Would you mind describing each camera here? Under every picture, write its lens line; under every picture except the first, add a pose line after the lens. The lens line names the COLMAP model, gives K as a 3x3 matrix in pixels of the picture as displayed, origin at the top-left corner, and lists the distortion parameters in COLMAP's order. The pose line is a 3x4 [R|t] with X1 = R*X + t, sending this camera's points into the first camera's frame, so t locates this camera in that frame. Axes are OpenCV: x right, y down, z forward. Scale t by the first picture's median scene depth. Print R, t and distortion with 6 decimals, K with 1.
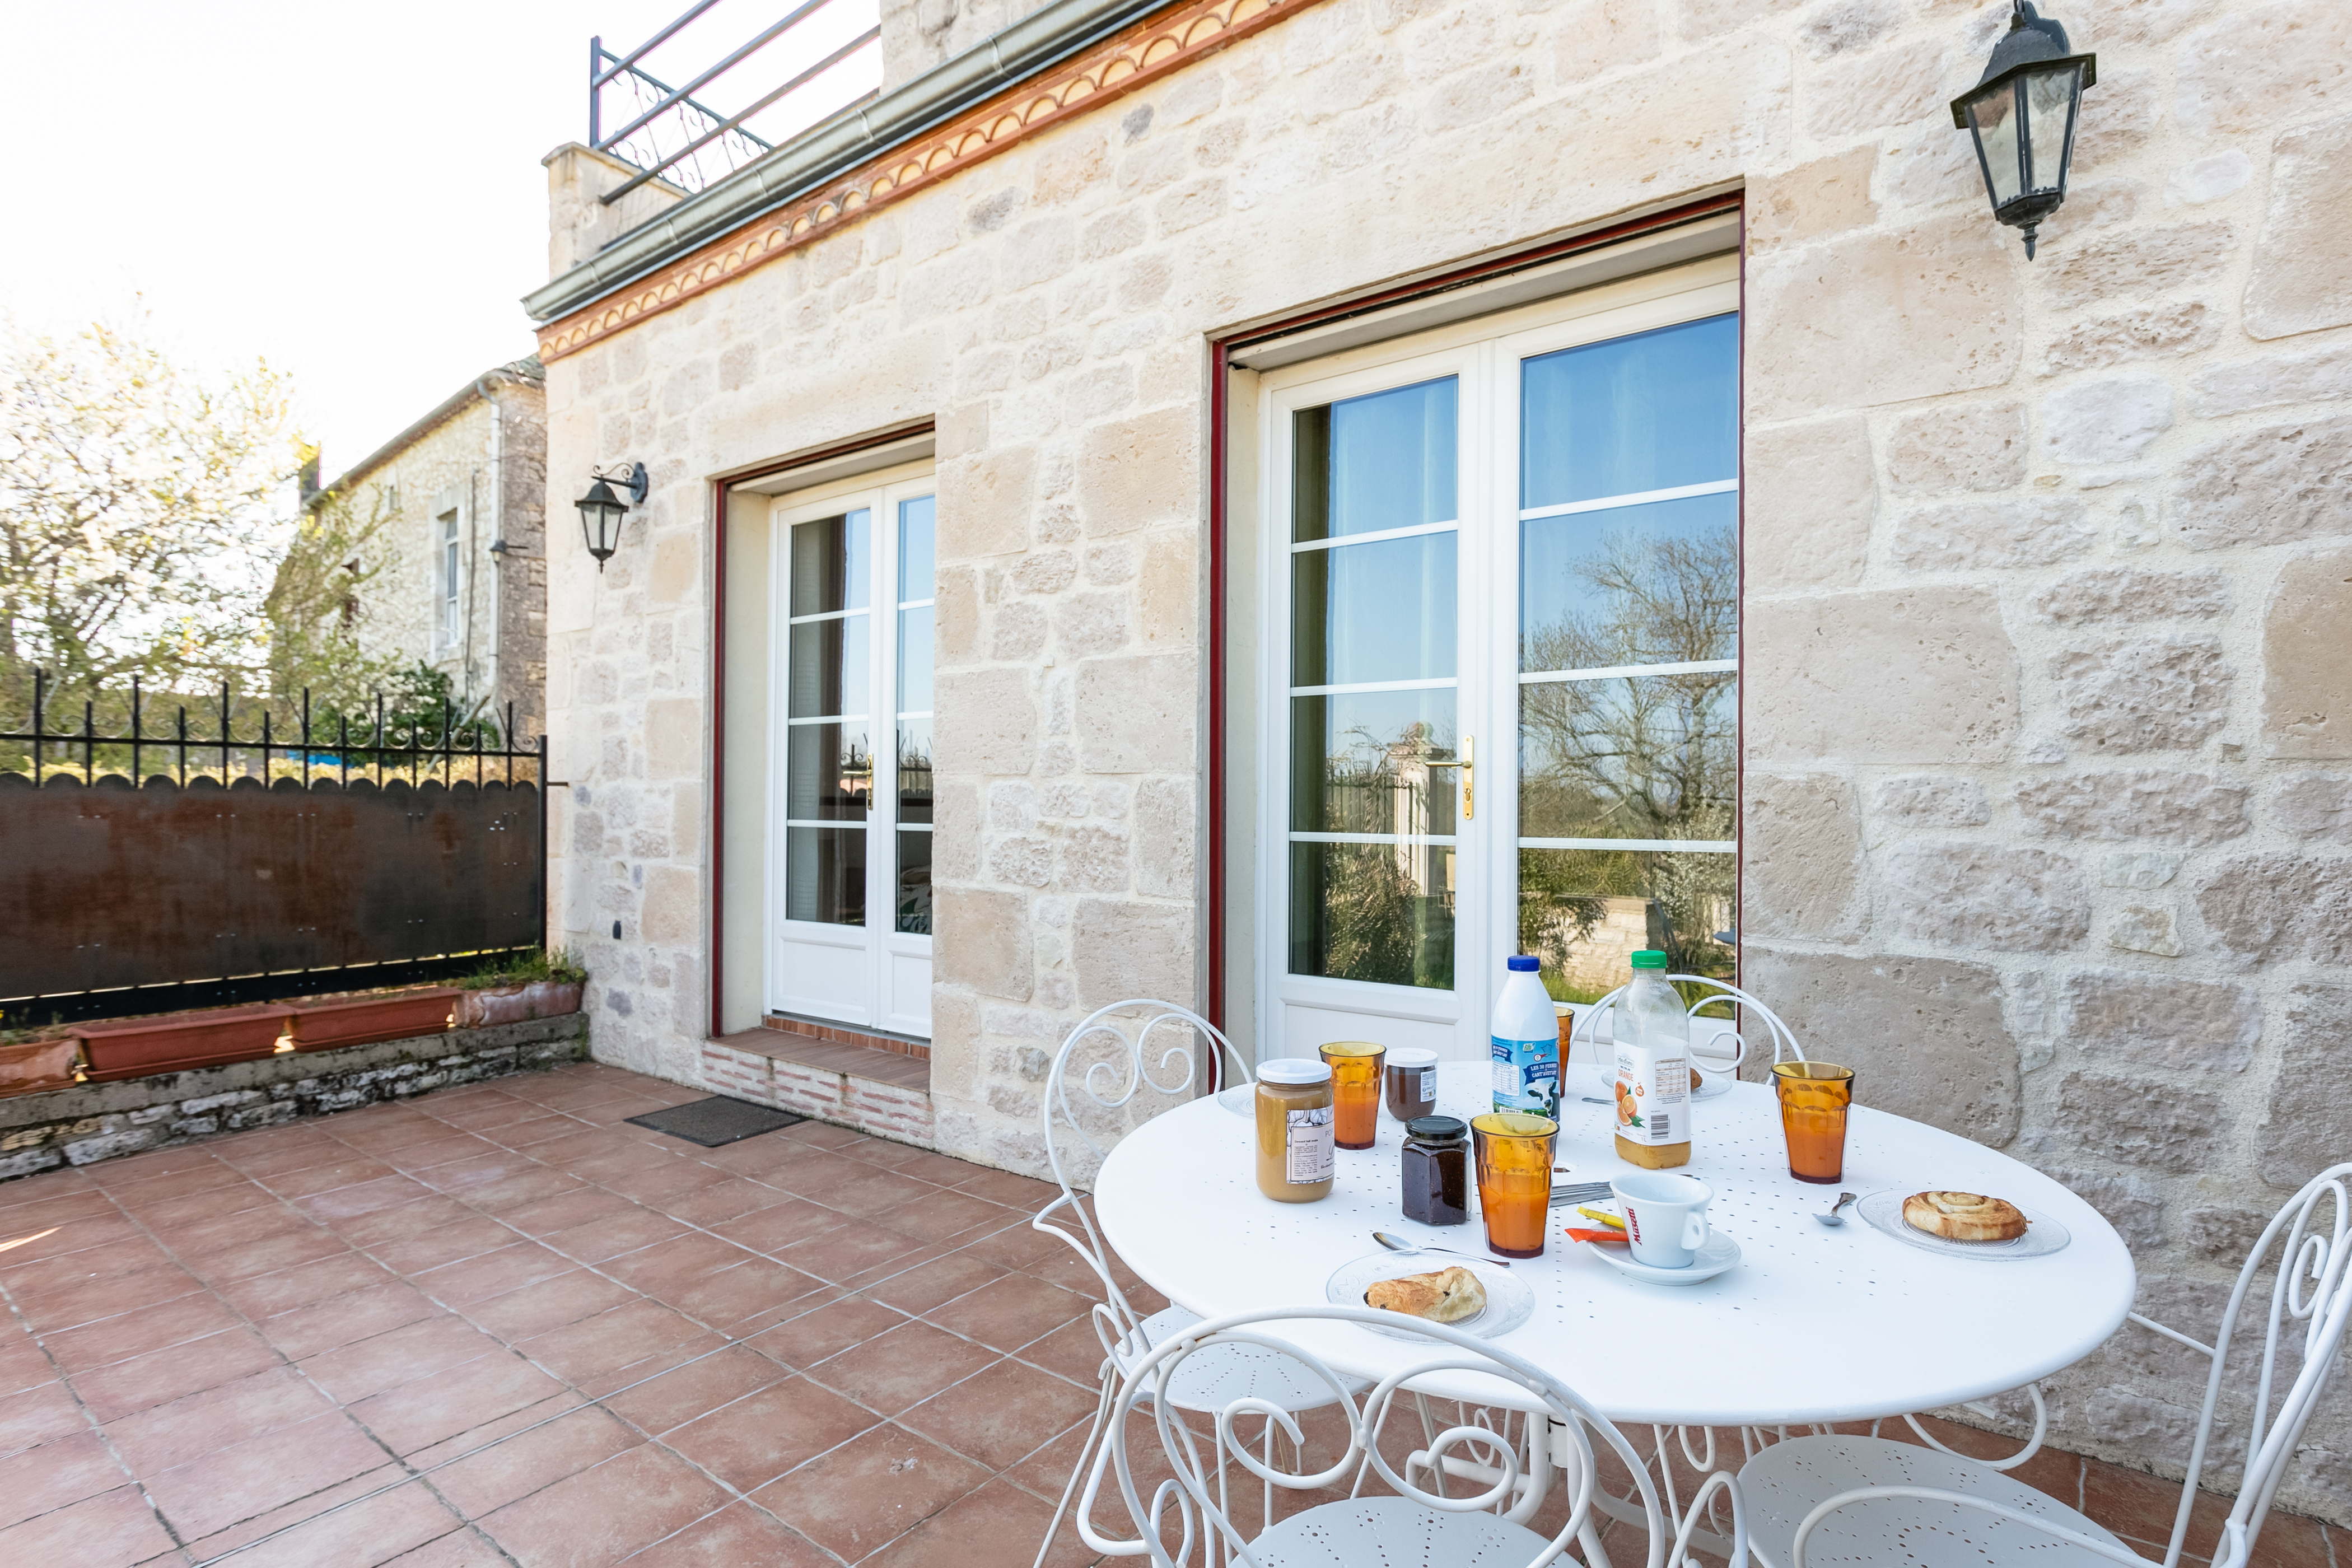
lens RADIAL K [[1169.5, 0, 1177.5], [0, 1169.5, 788.7], [0, 0, 1]] dist [0.001054, 0.000742]
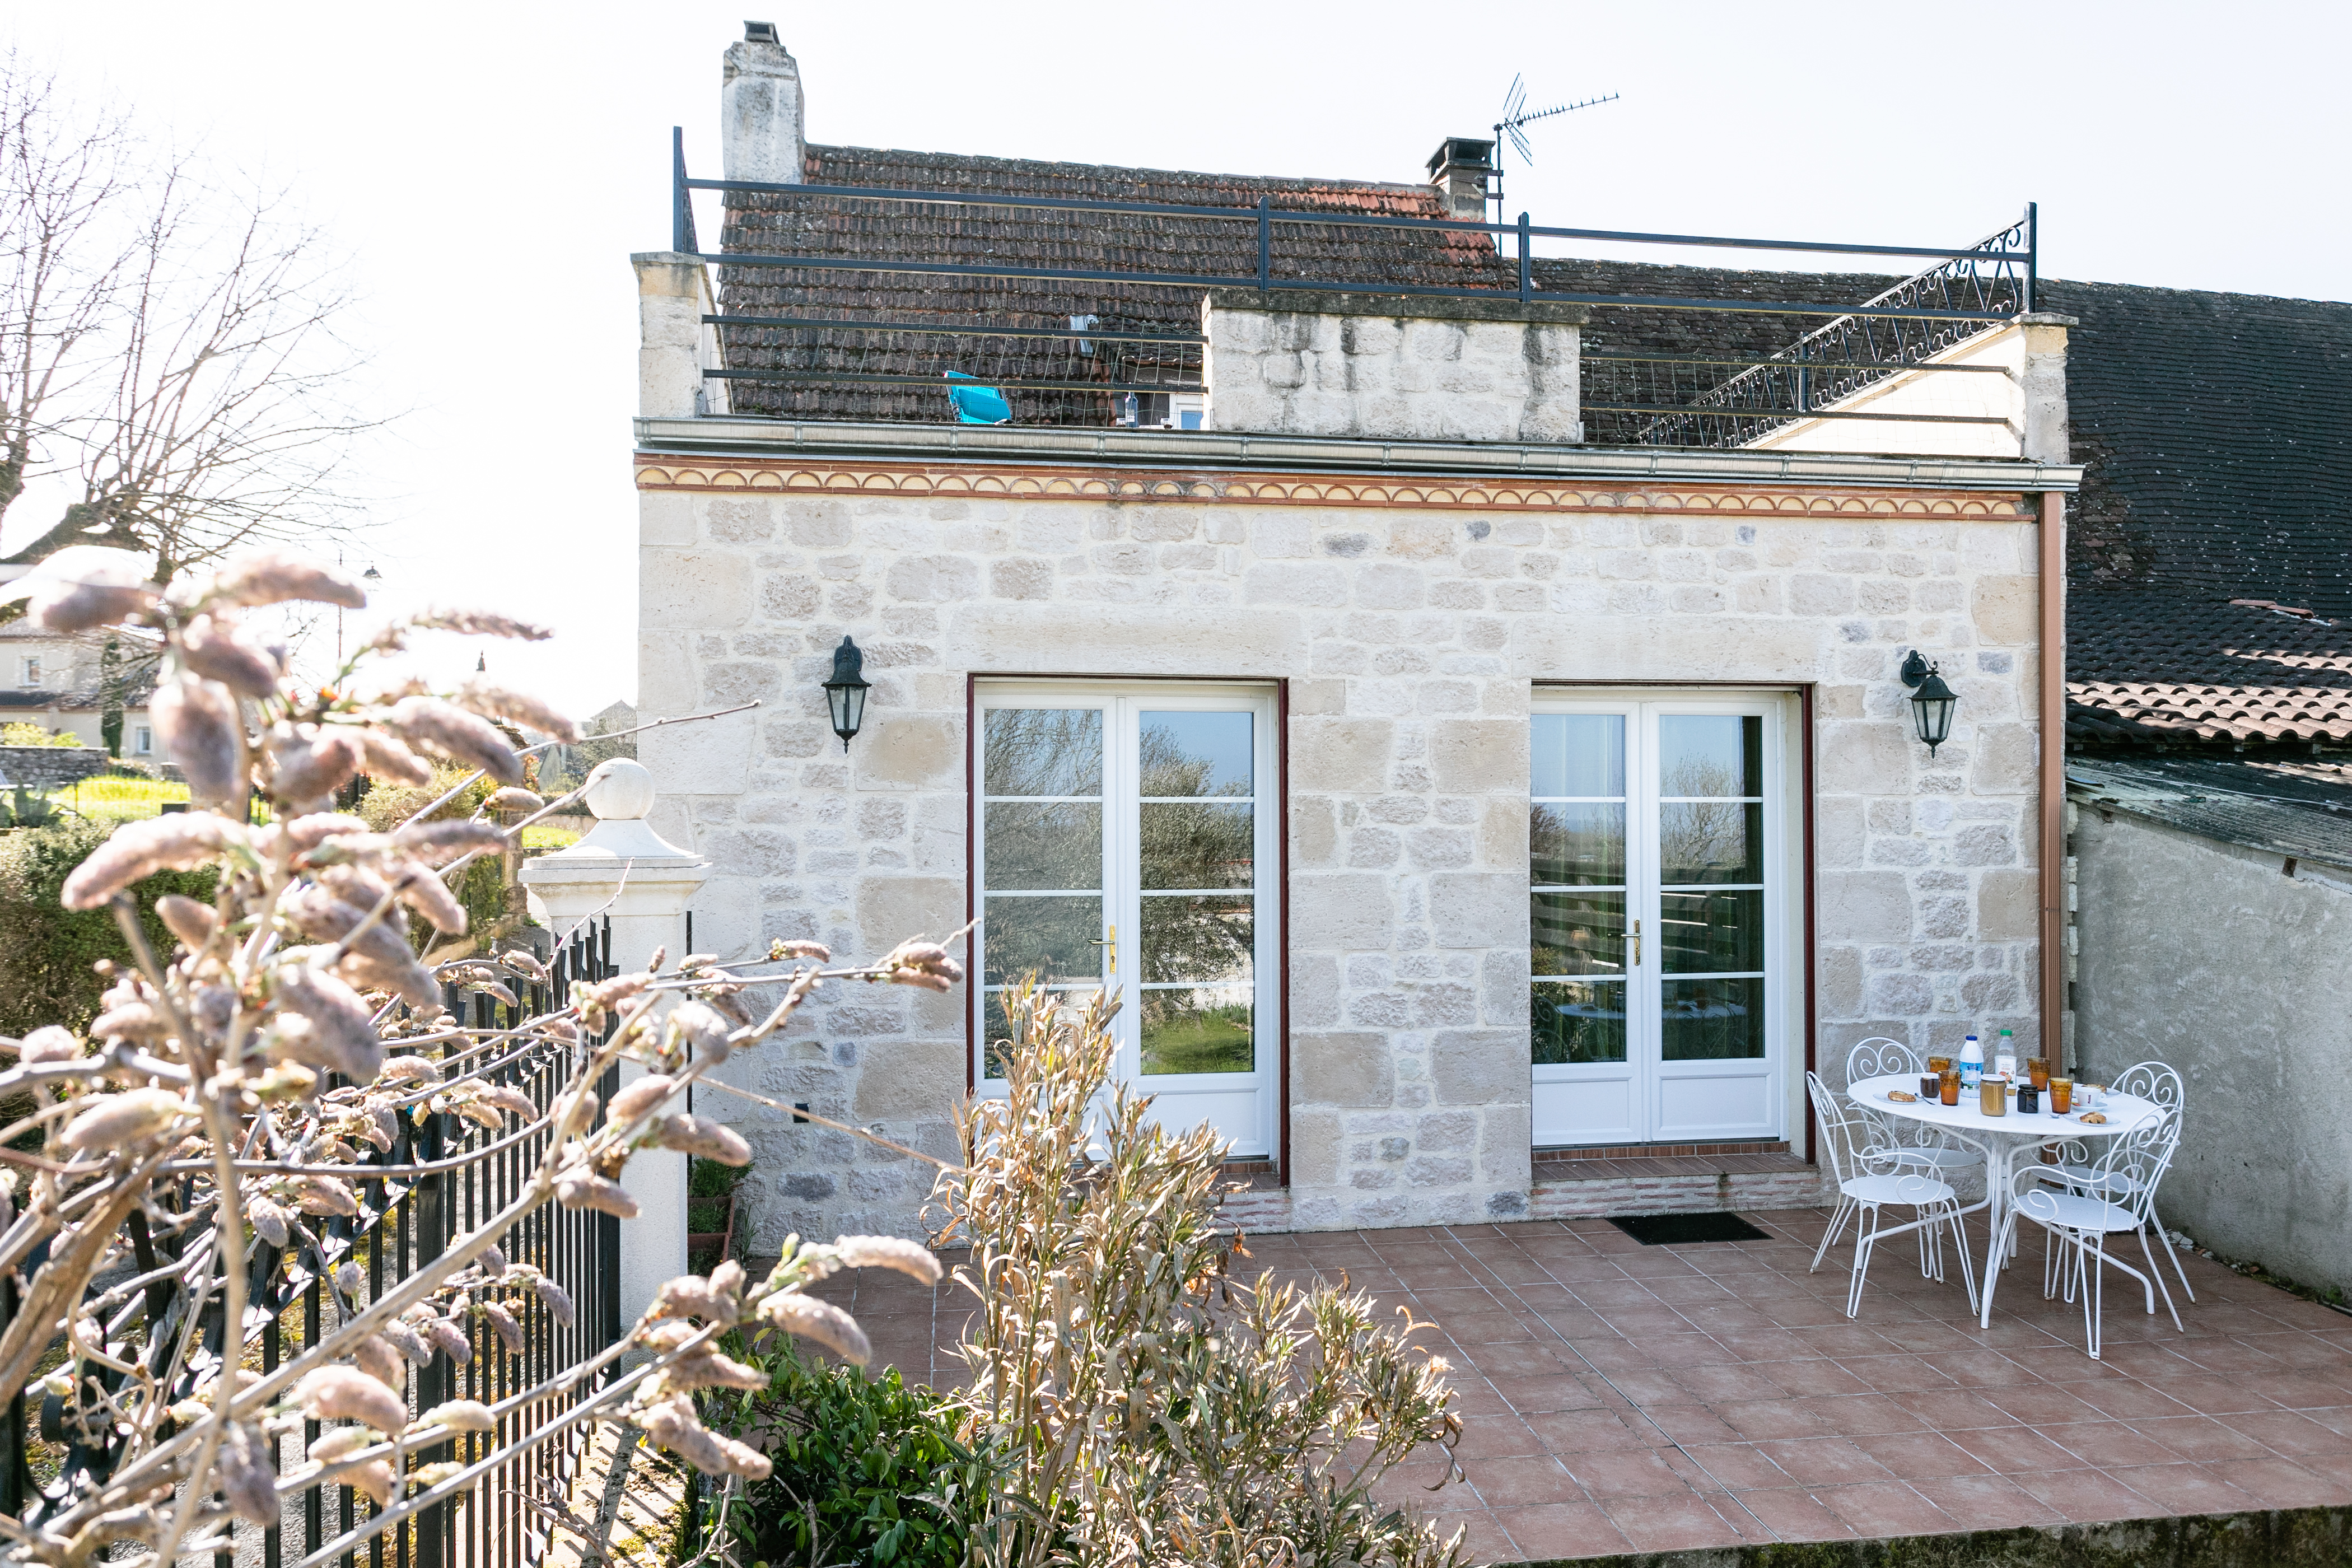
lens RADIAL K [[1606.6, 0, 1172.6], [0, 1606.6, 783.9], [0, 0, 1]] dist [0.002201, 0.002235]
pose [[0.712943, -0.001509, 0.701221, -1.804639], [0.000066, 0.999998, 0.002085, -0.232641], [-0.701222, -0.001441, 0.712941, -0.238280]]
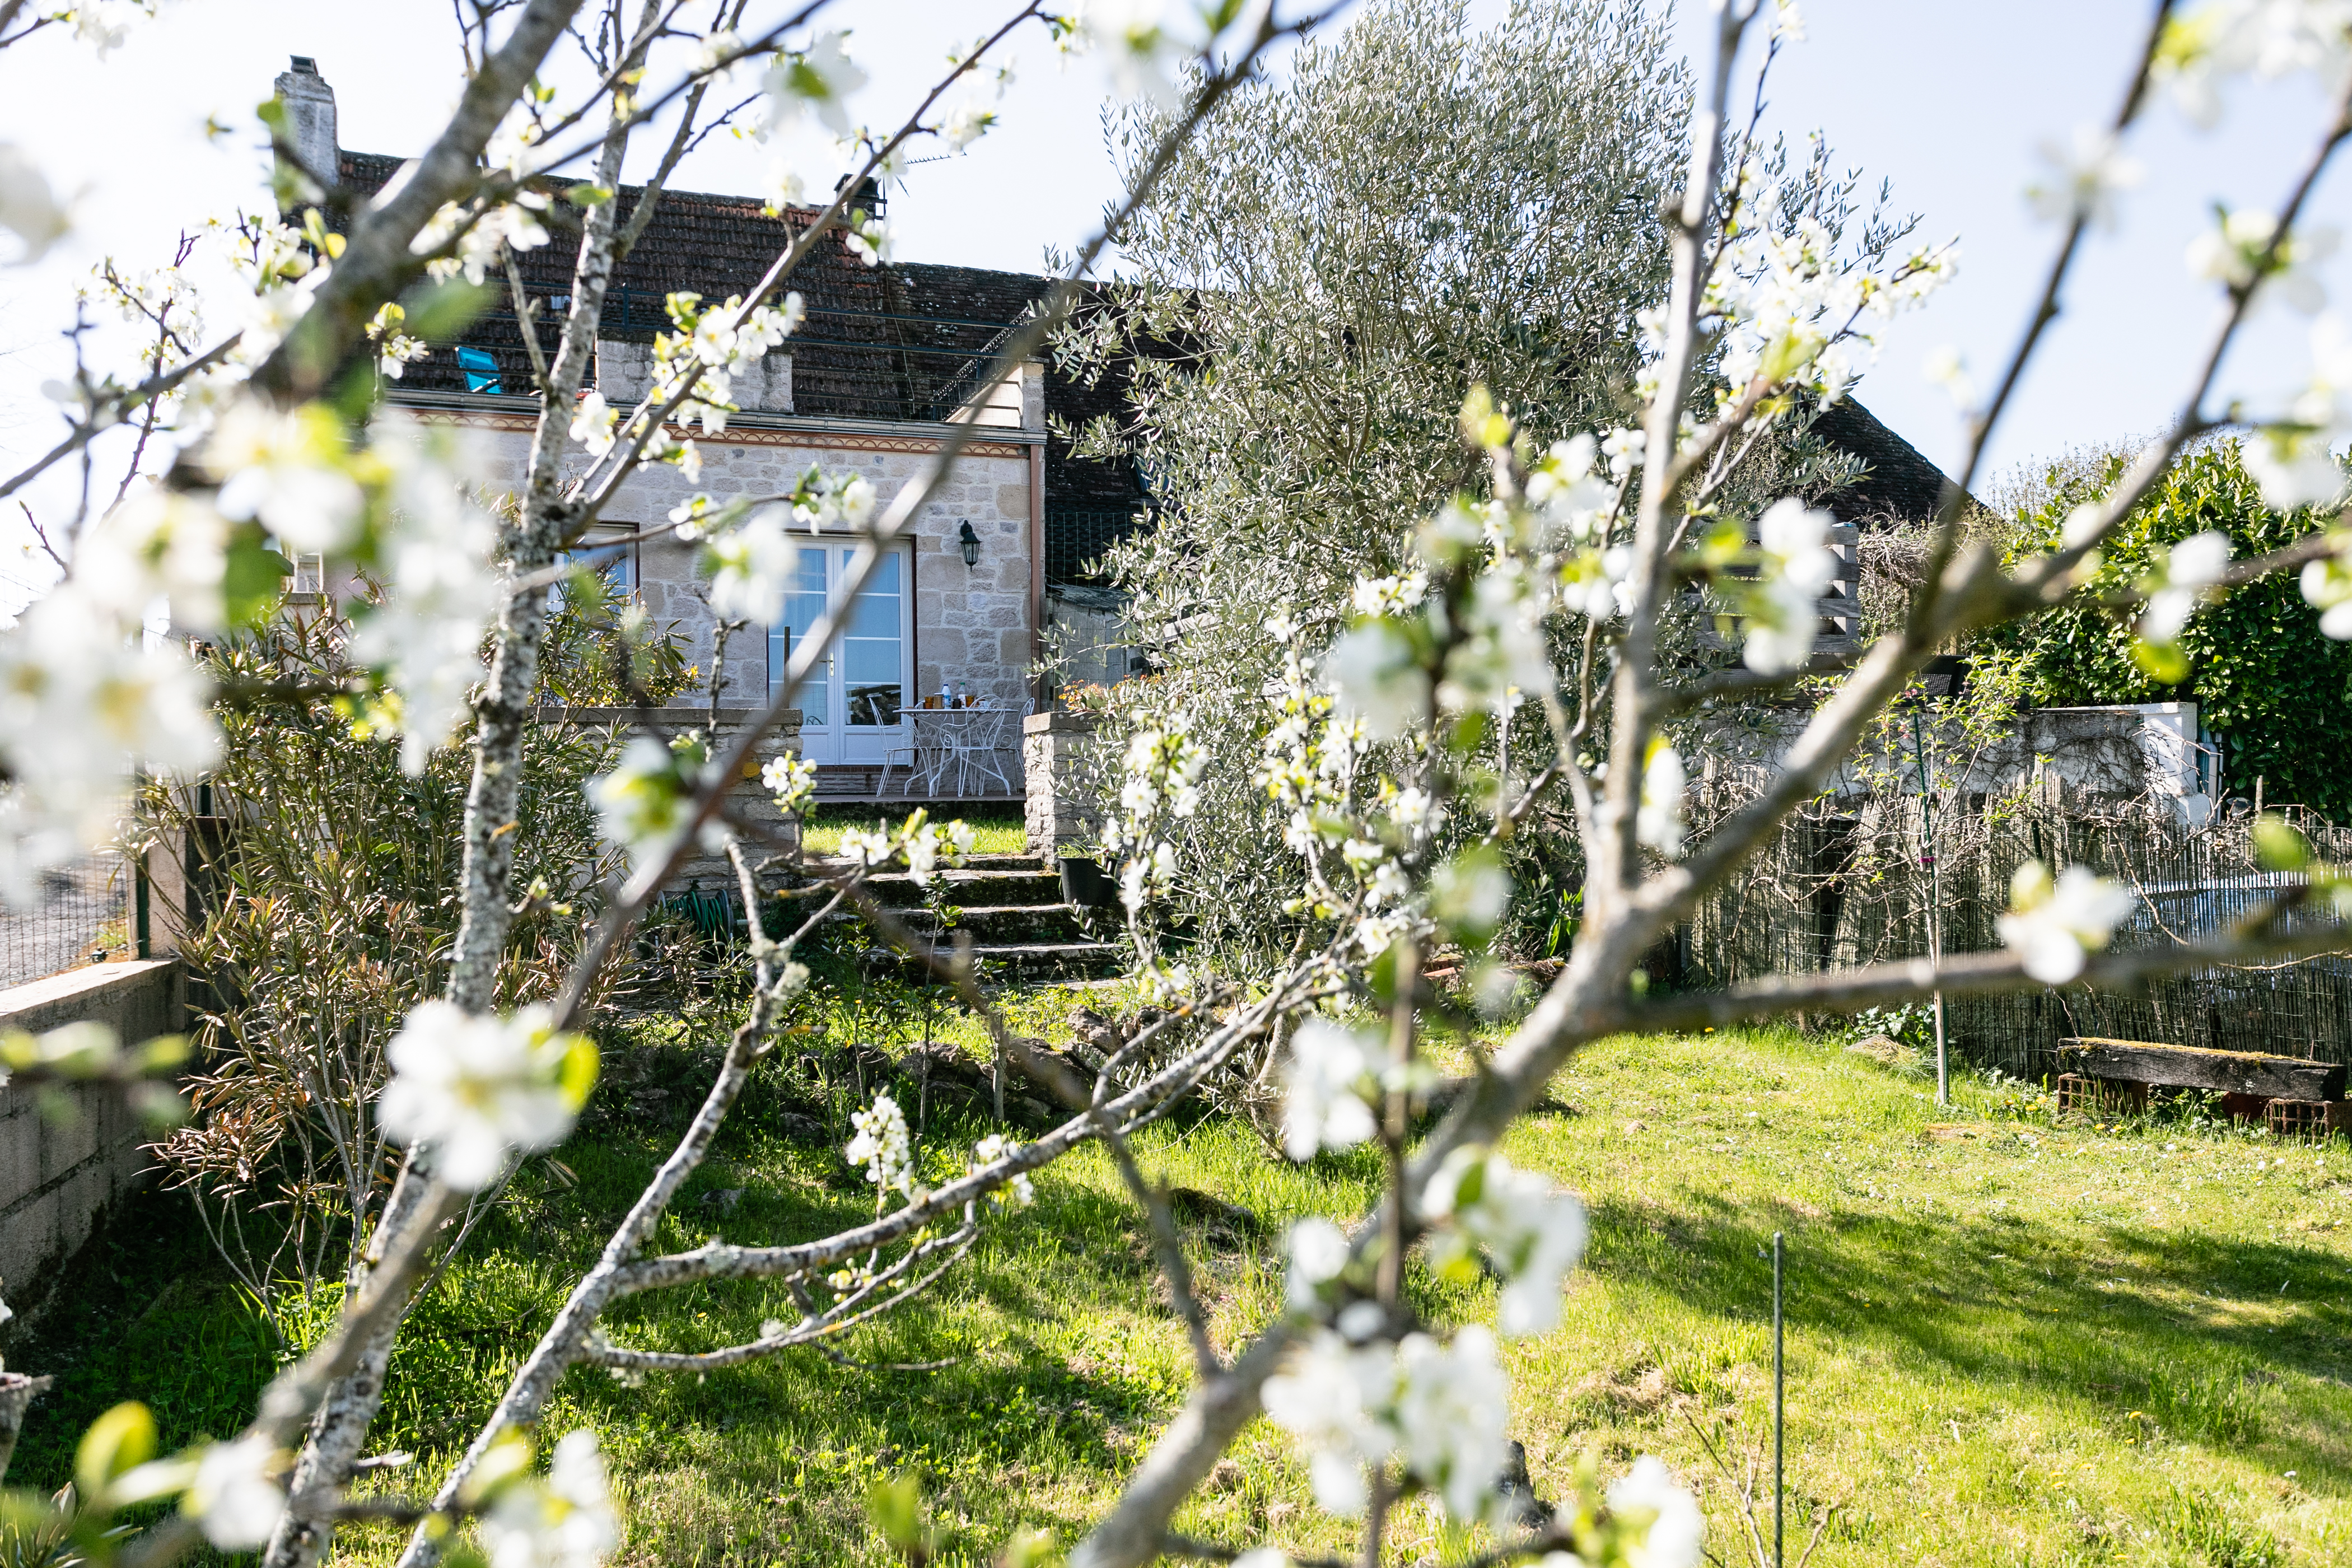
lens RADIAL K [[1922.5, 0, 1184.1], [0, 1922.5, 783.3], [0, 0, 1]] dist [0.013850, 0.001710]
pose [[0.539726, -0.006285, 0.841817, -3.733864], [0.004768, 0.999979, 0.004409, 0.304687], [-0.841827, 0.001634, 0.539745, -2.797496]]
